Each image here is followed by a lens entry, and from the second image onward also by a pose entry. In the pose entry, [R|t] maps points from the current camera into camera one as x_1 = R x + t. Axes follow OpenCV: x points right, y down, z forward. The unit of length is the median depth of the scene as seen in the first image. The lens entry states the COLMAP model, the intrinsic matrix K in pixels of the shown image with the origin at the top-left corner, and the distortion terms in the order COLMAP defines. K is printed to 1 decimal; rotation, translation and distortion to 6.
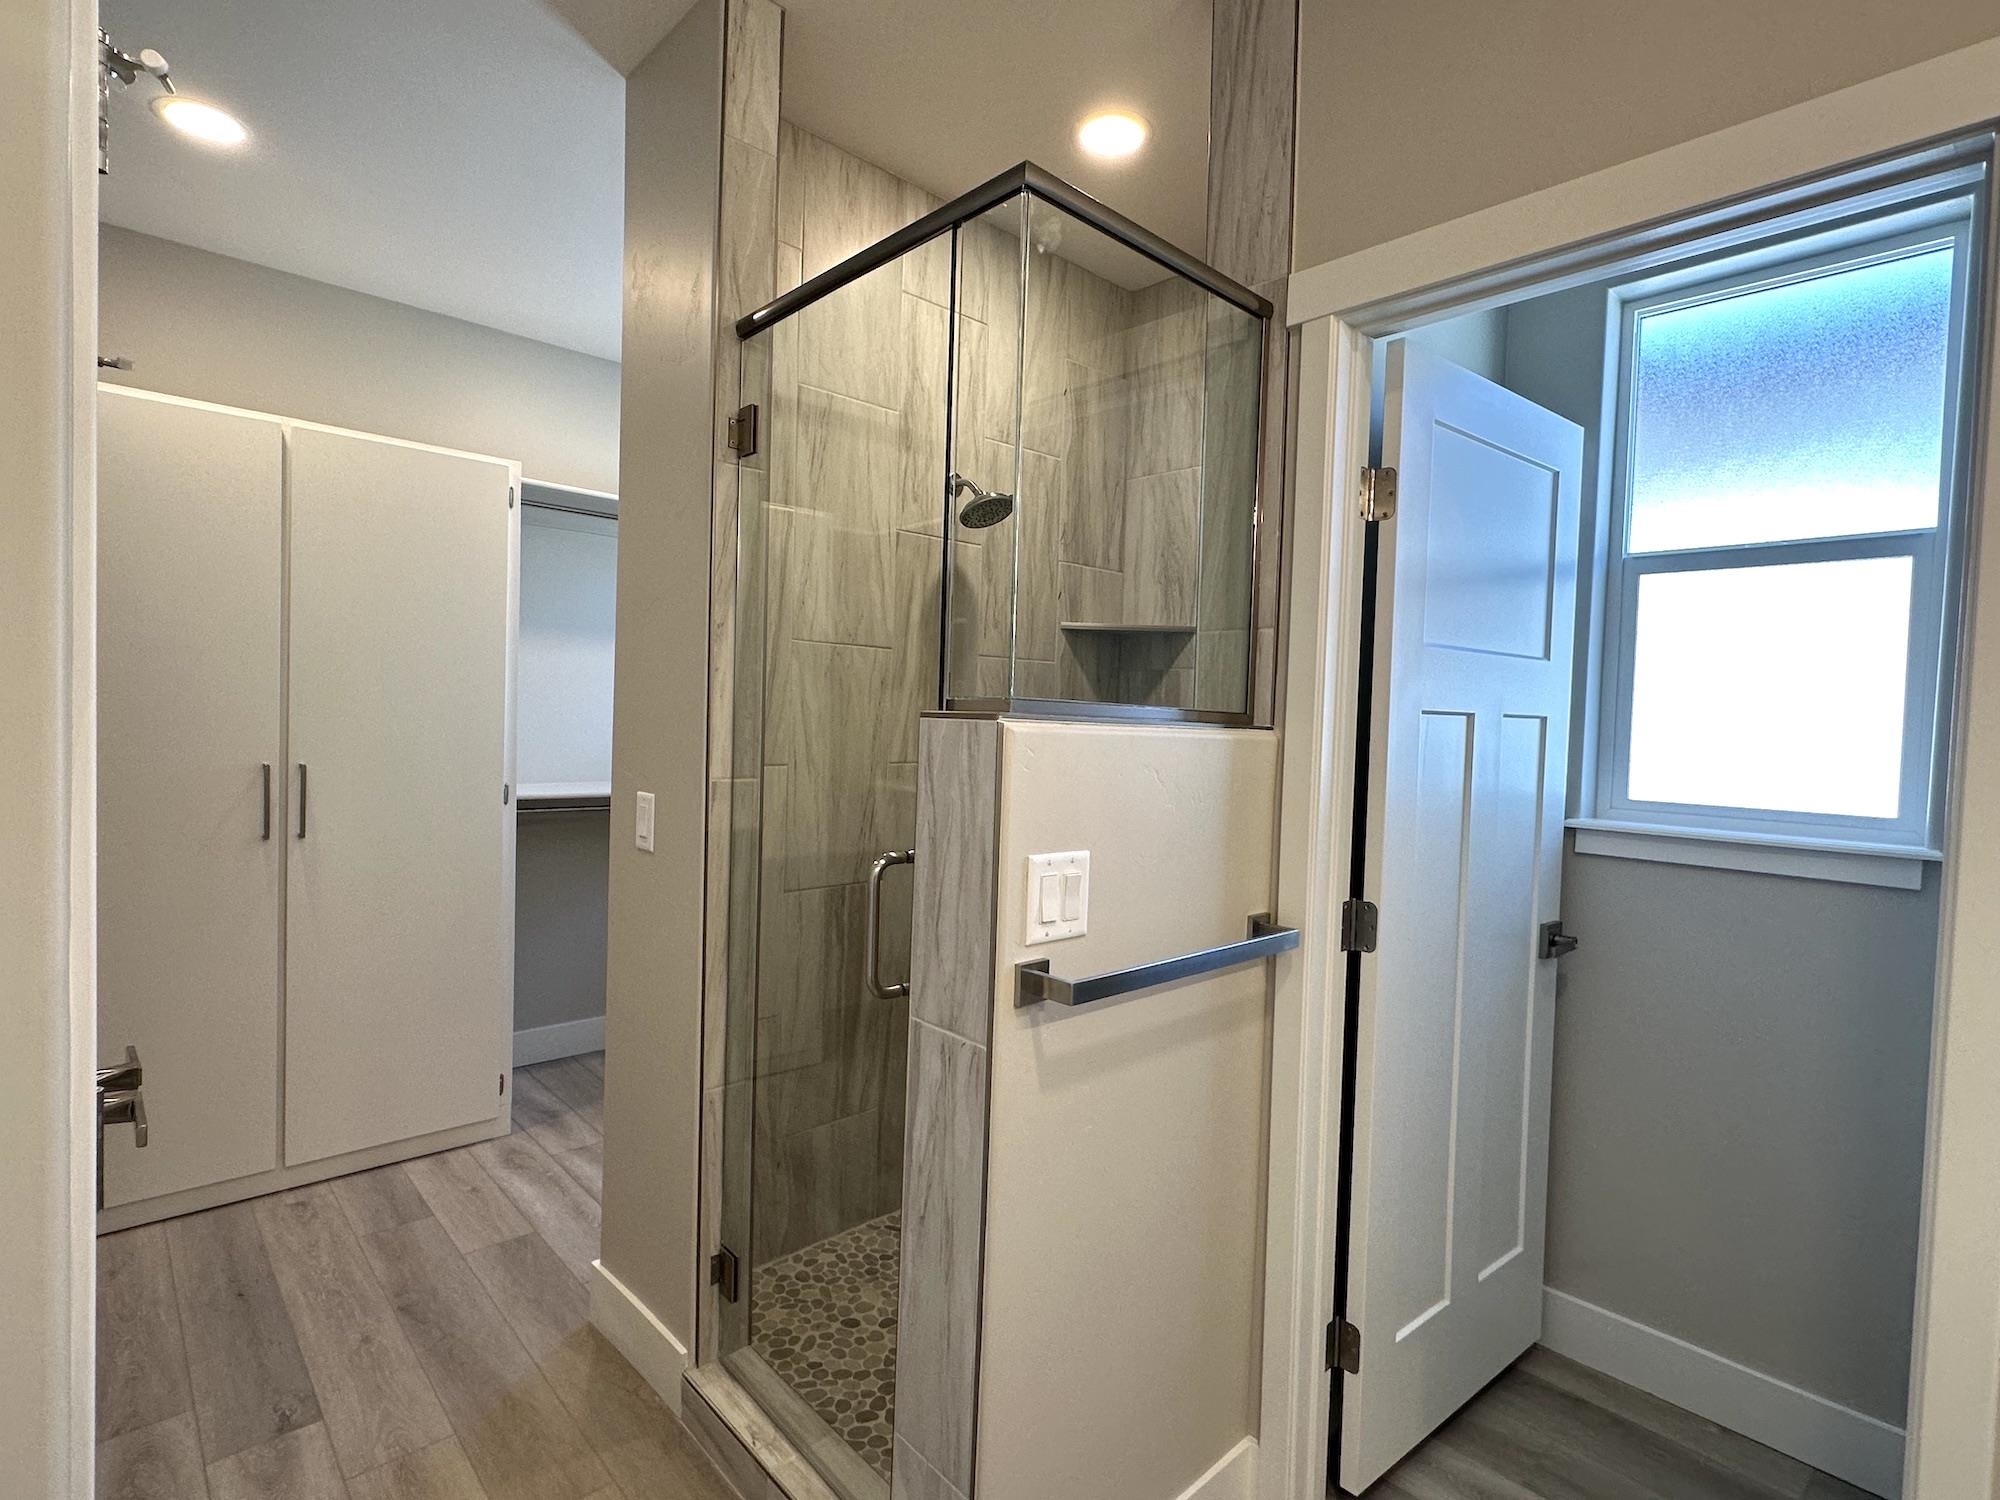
lens RADIAL K [[1003.8, 0, 998.1], [0, 1003.8, 751.1], [0, 0, 1]] dist [-0.000415, 0.000365]
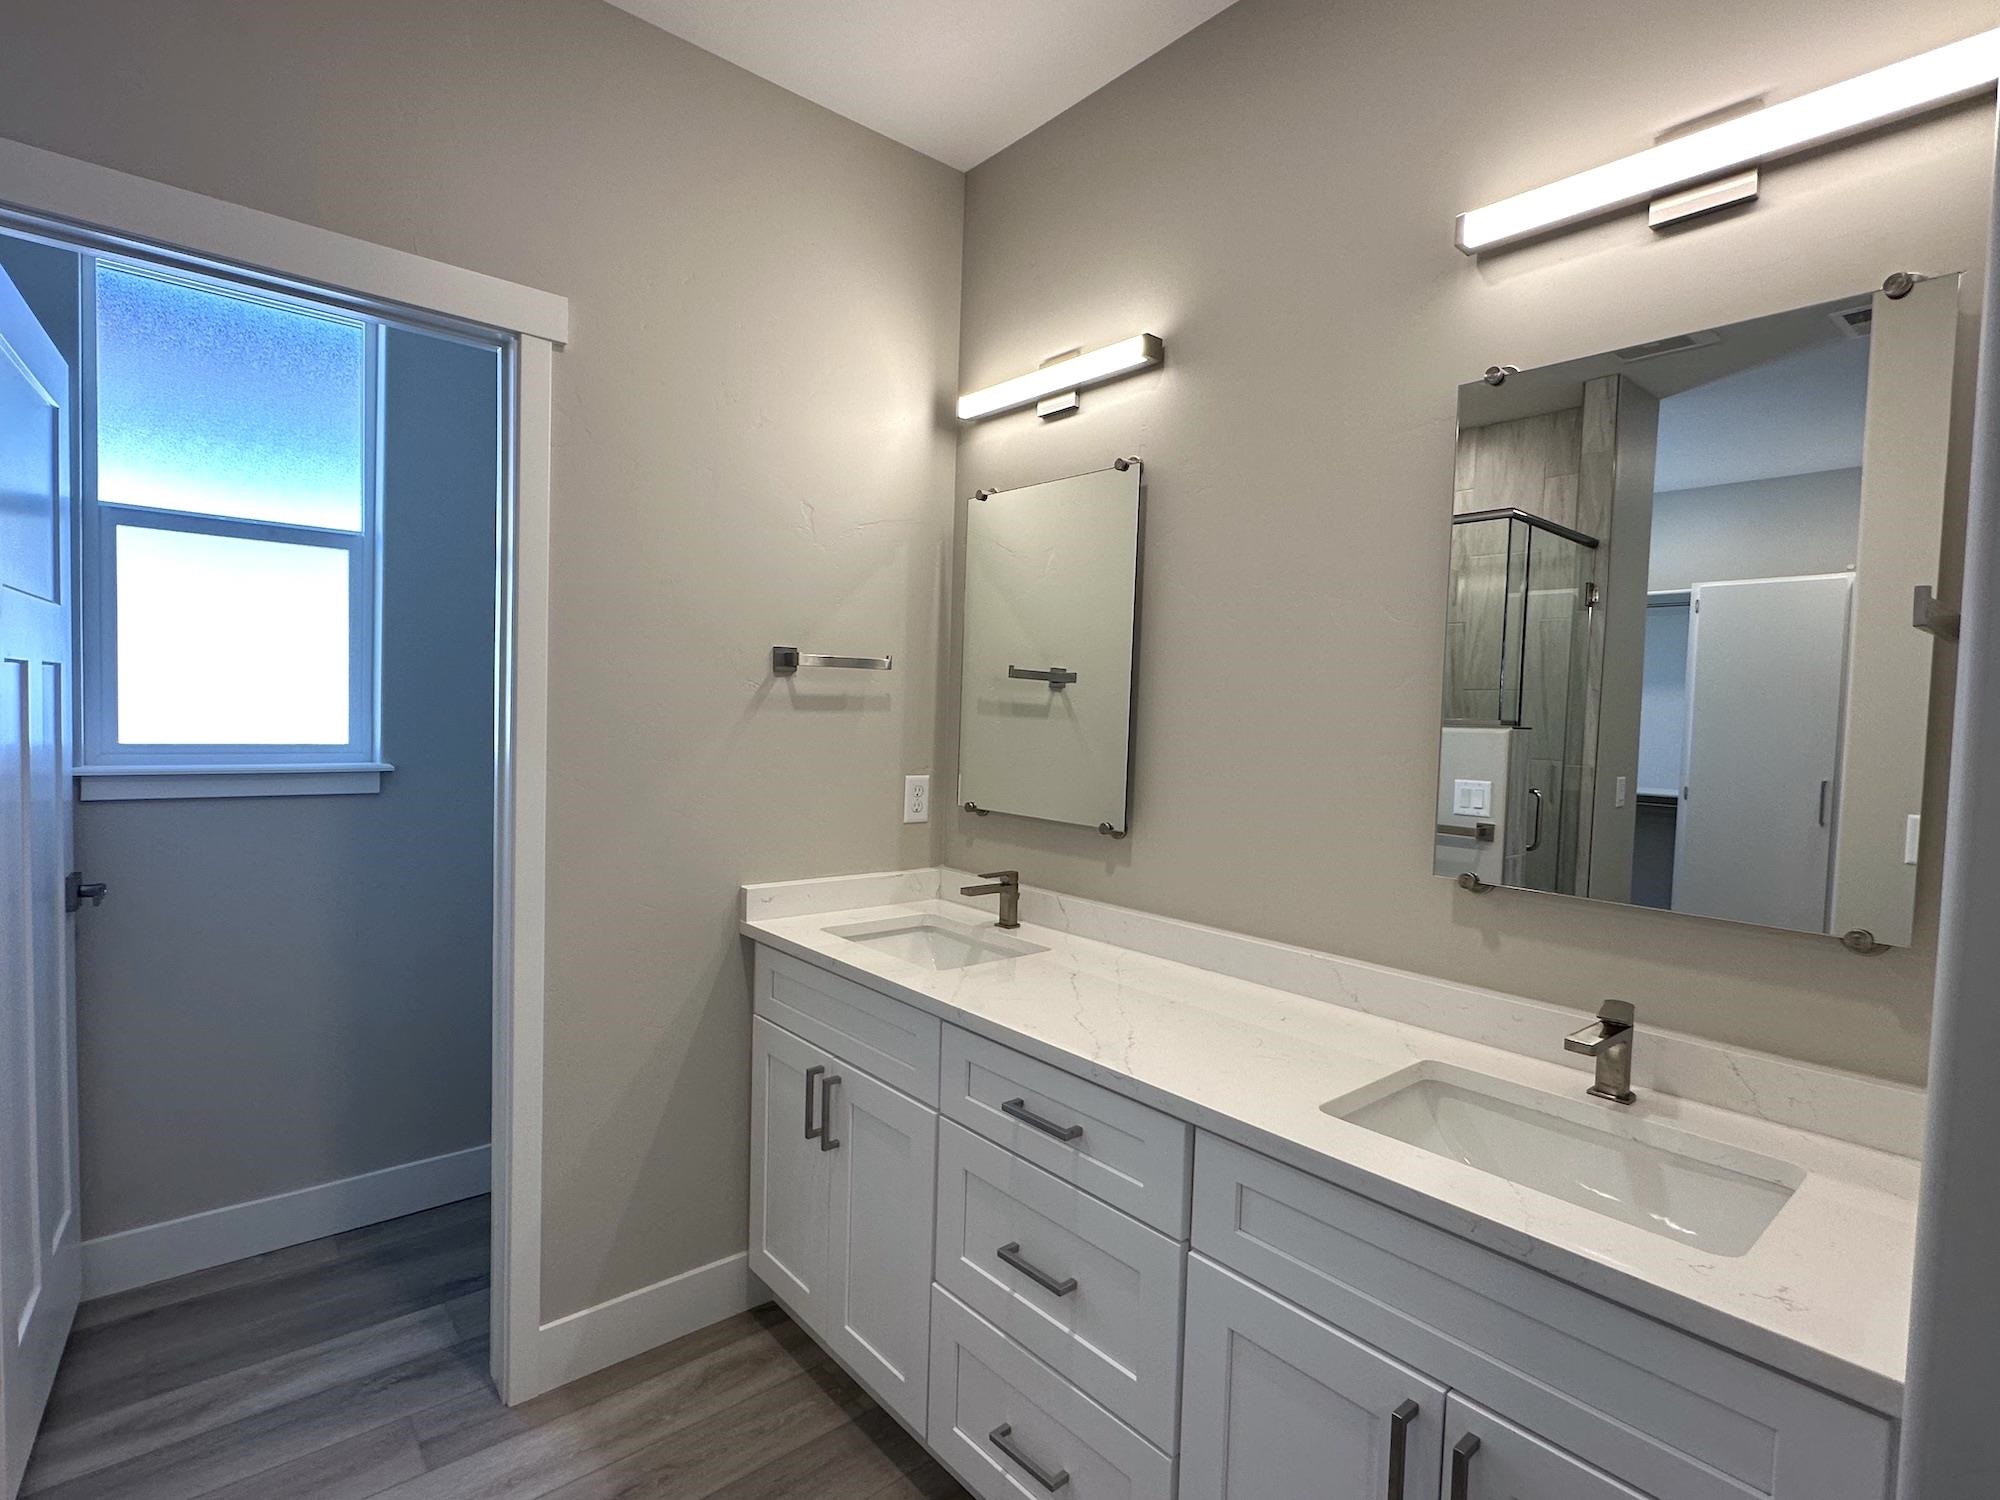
lens RADIAL K [[1003.8, 0, 998.1], [0, 1003.8, 751.1], [0, 0, 1]] dist [-0.000415, 0.000365]
pose [[0.022195, -0.072429, 0.997127, -0.446152], [0.004117, 0.997370, 0.072356, -0.018040], [-0.999745, 0.002499, 0.022435, 0.086078]]
